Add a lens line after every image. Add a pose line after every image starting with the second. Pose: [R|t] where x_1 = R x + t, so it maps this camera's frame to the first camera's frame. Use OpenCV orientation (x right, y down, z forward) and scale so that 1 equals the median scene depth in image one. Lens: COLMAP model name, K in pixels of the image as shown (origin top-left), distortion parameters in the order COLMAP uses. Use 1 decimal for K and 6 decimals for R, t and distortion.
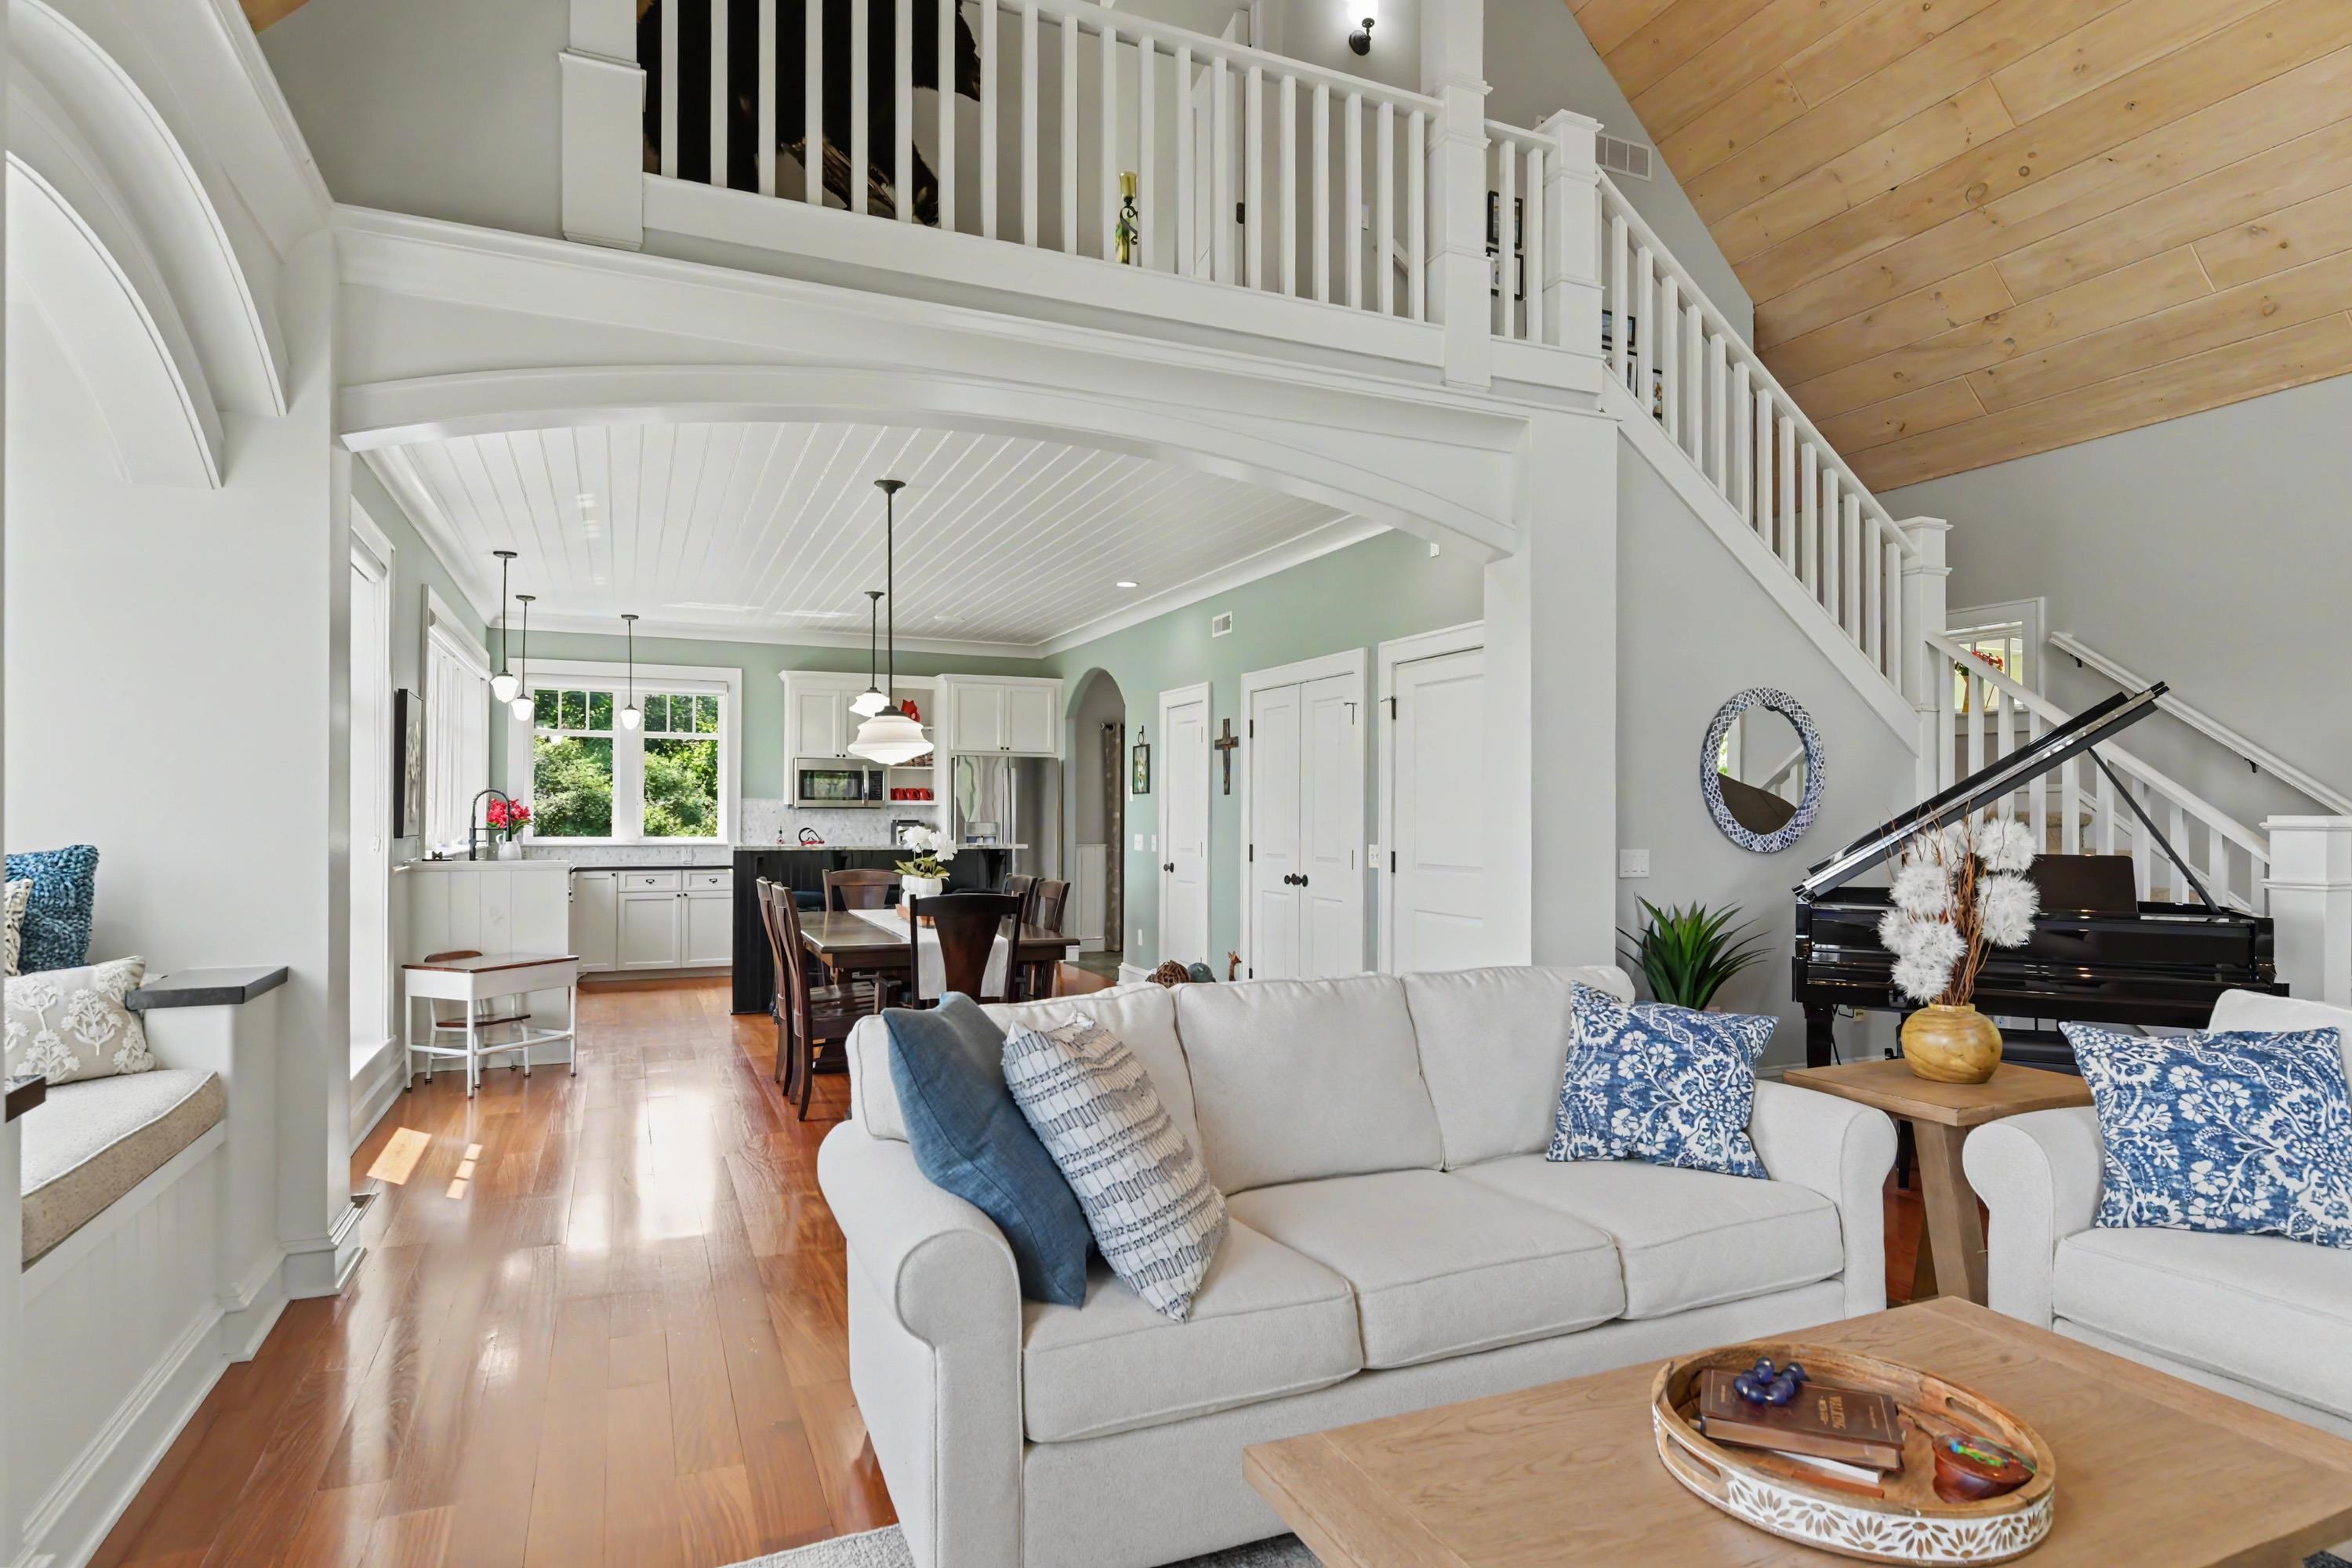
lens RADIAL K [[1273.1, 0, 1187.6], [0, 1273.1, 814.8], [0, 0, 1]] dist [0.008579, -0.010119]
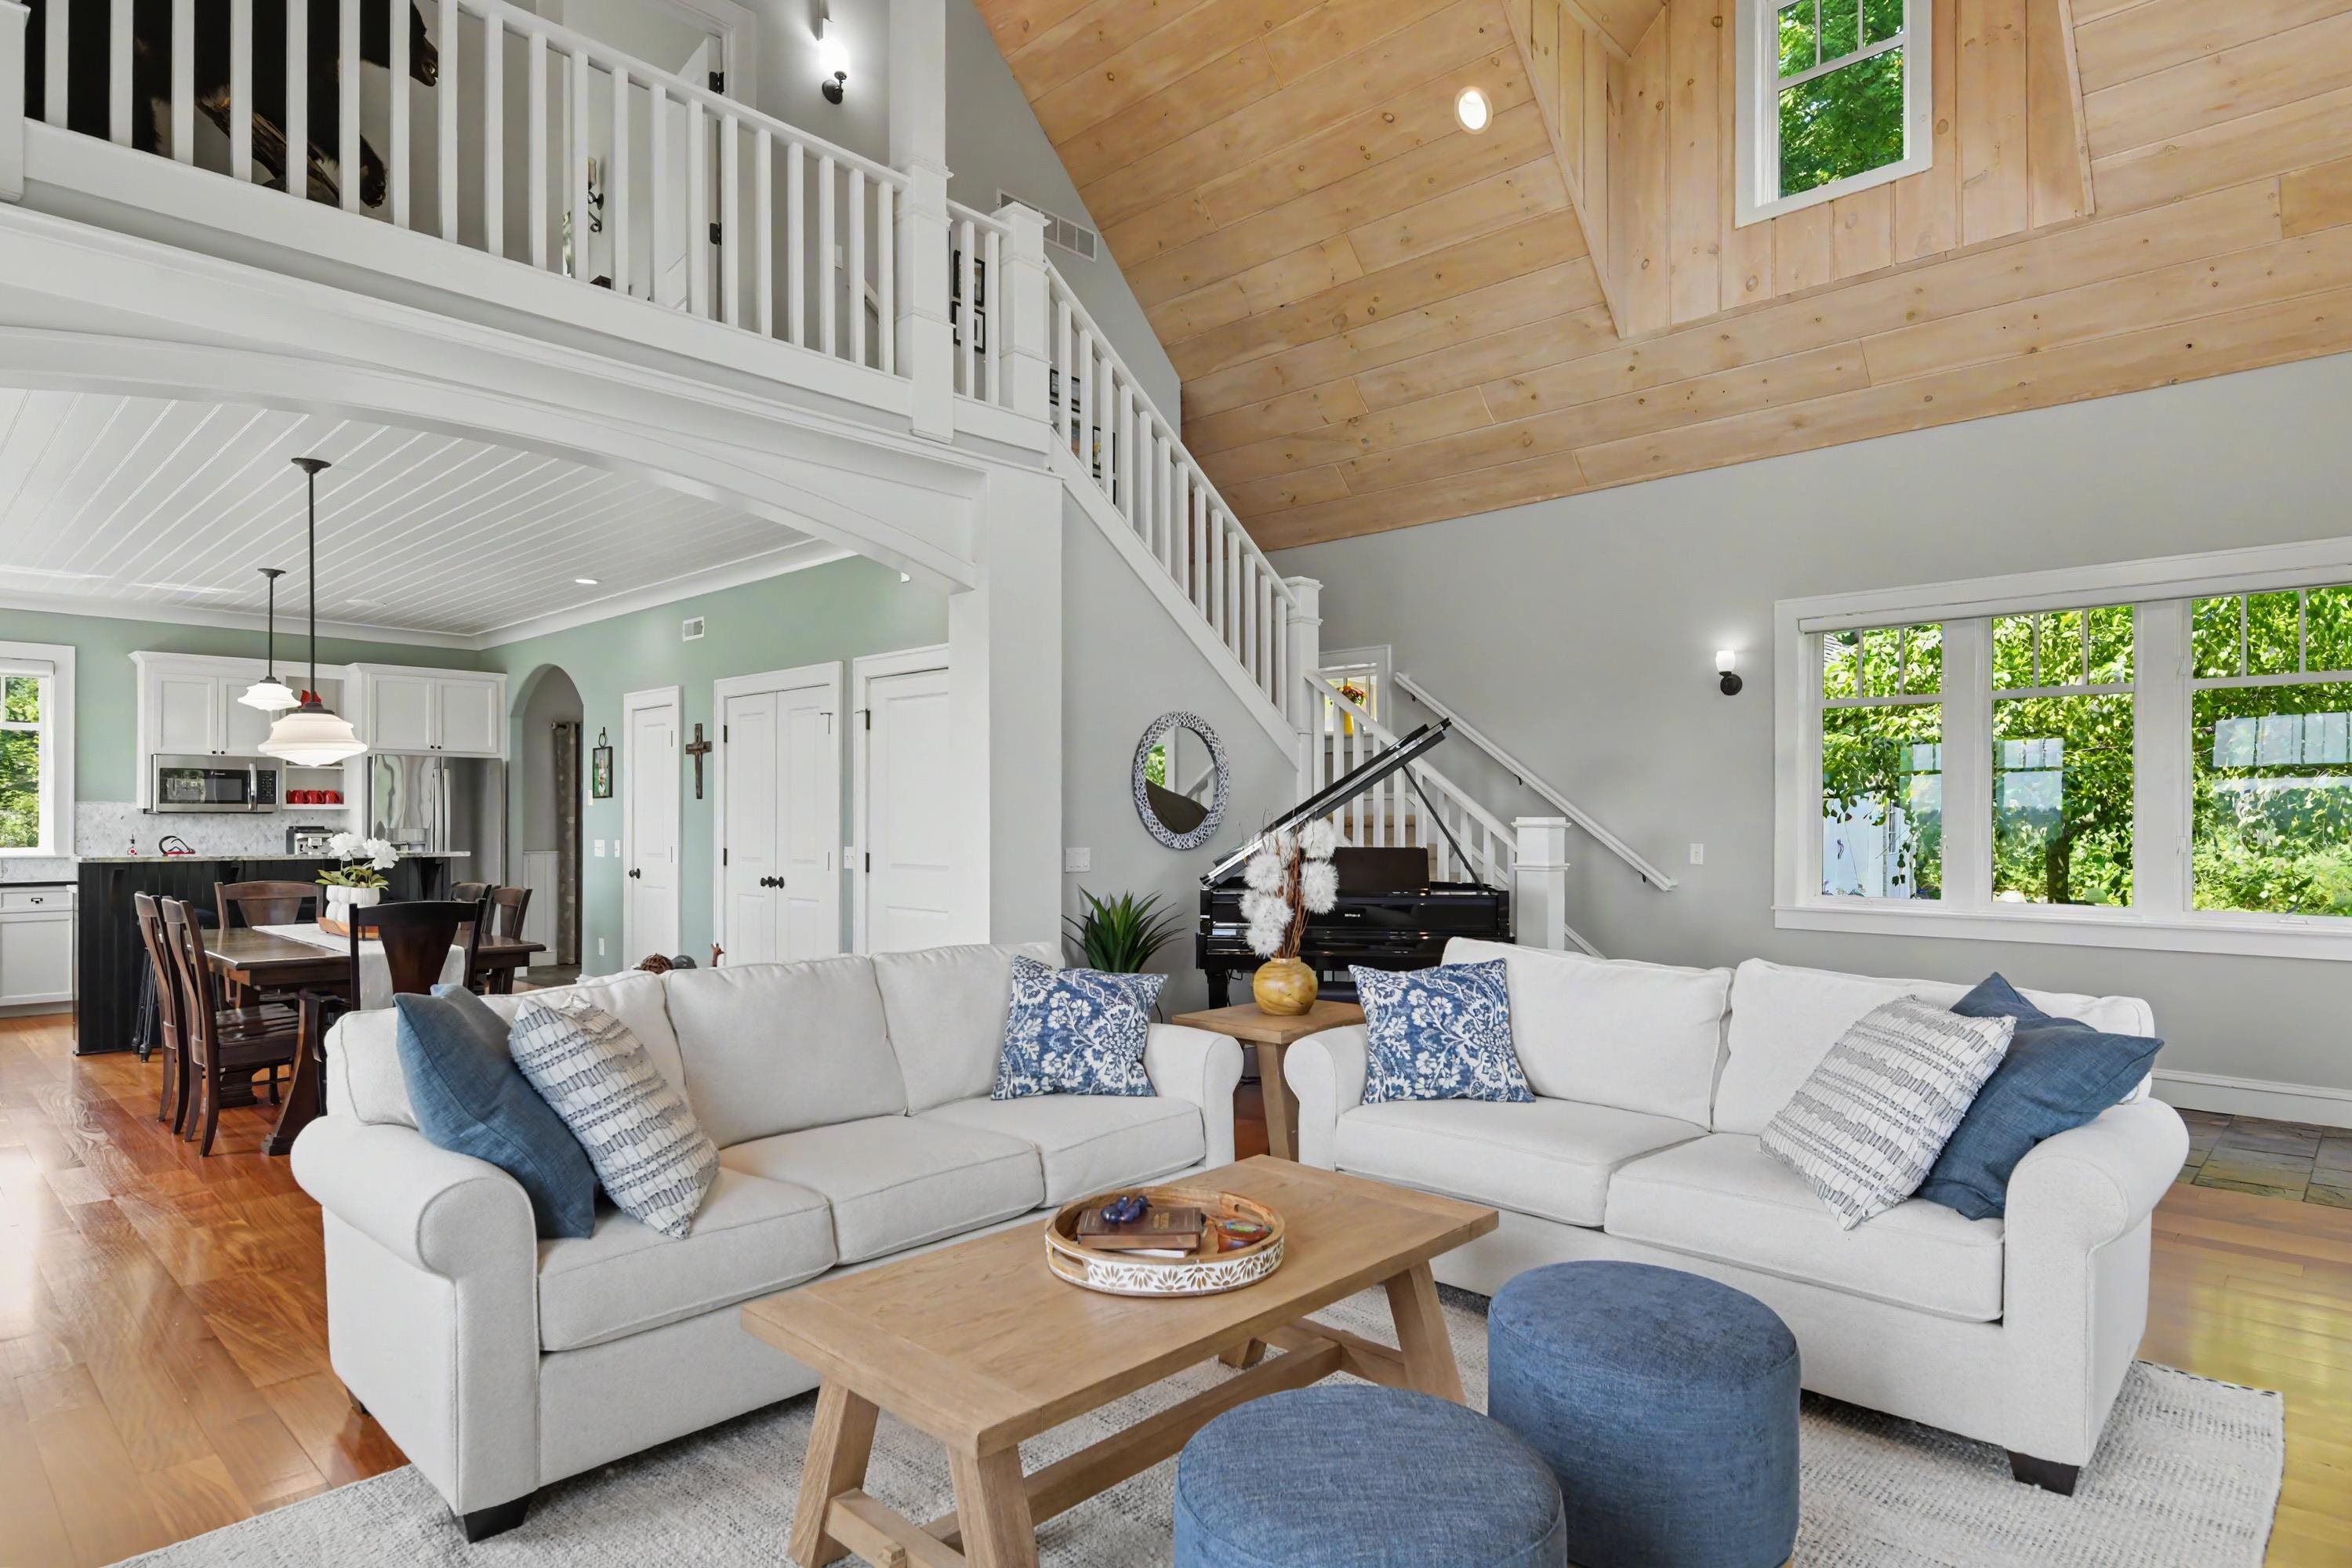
lens RADIAL K [[1273.1, 0, 1187.6], [0, 1273.1, 814.8], [0, 0, 1]] dist [0.008579, -0.010119]
pose [[0.919878, -0.002217, 0.392198, -0.012479], [0.003326, 0.999992, -0.002150, -0.000073], [-0.392190, 0.003282, 0.919878, -0.101712]]
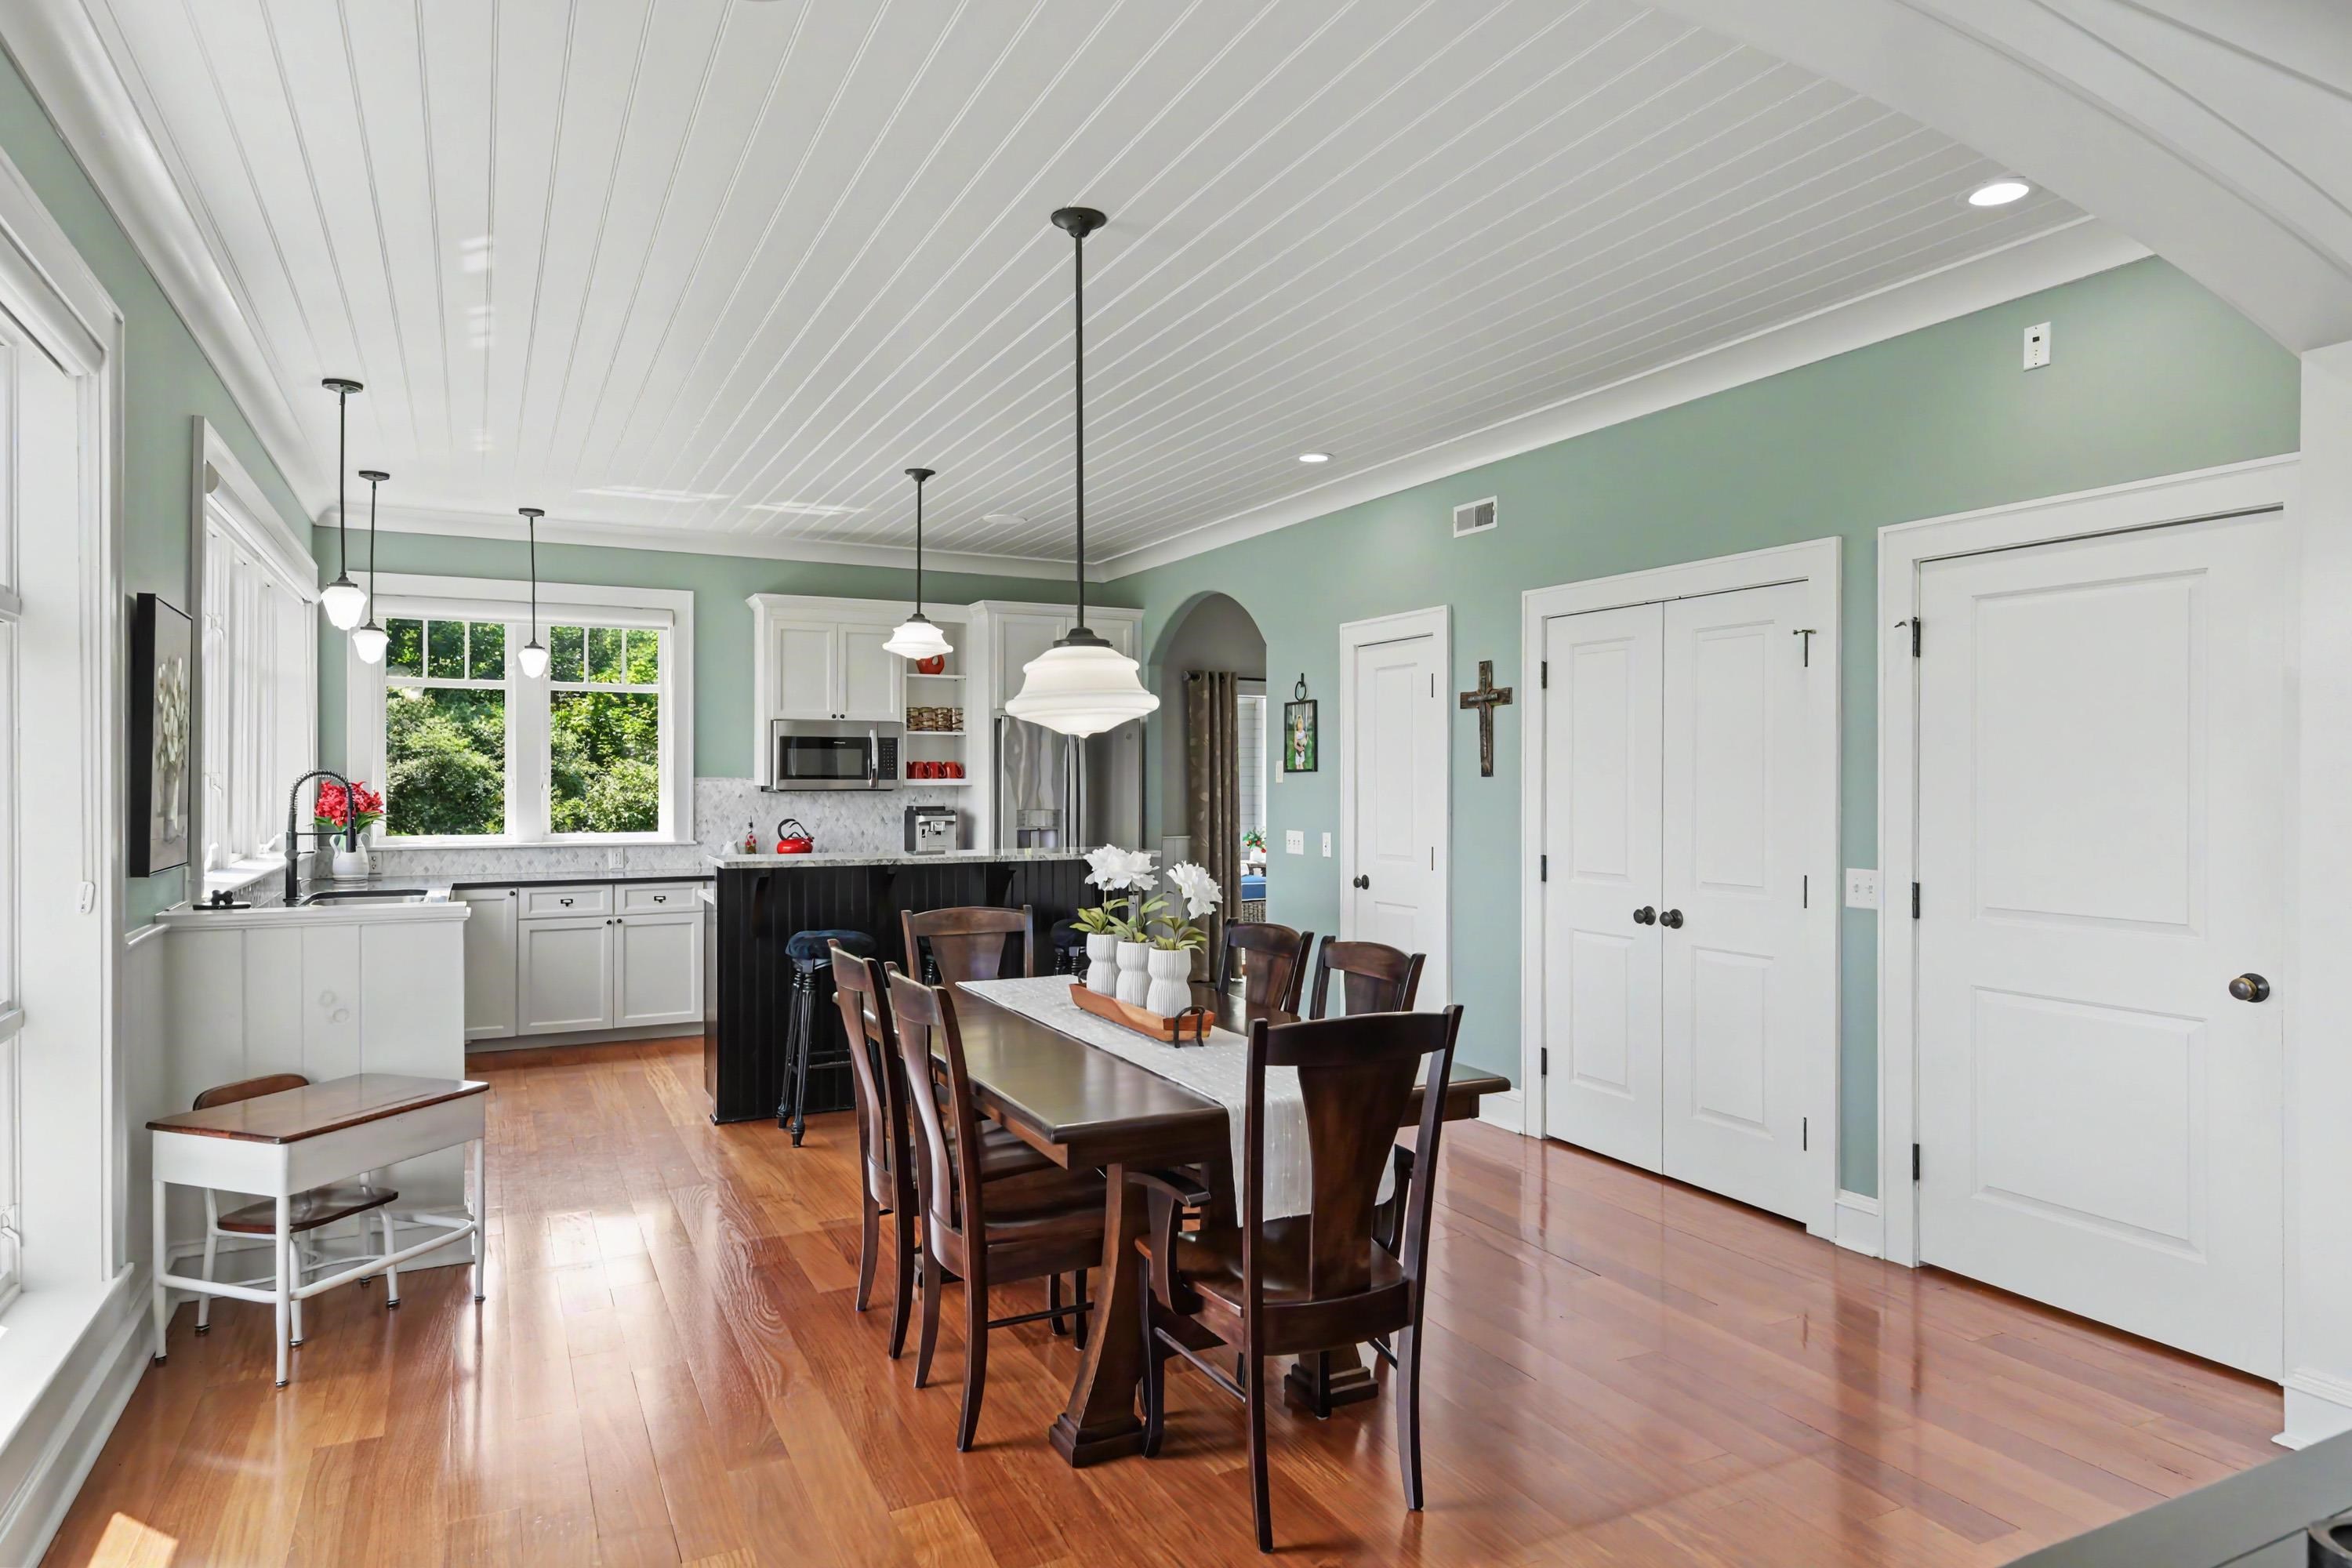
lens RADIAL K [[1411.2, 0, 1208.1], [0, 1411.2, 787.0], [0, 0, 1]] dist [0.007080, -0.000467]
pose [[0.998196, -0.003313, 0.059945, -0.217527], [0.002969, 0.999979, 0.005827, -0.021337], [-0.059963, -0.005639, 0.998185, 0.398084]]
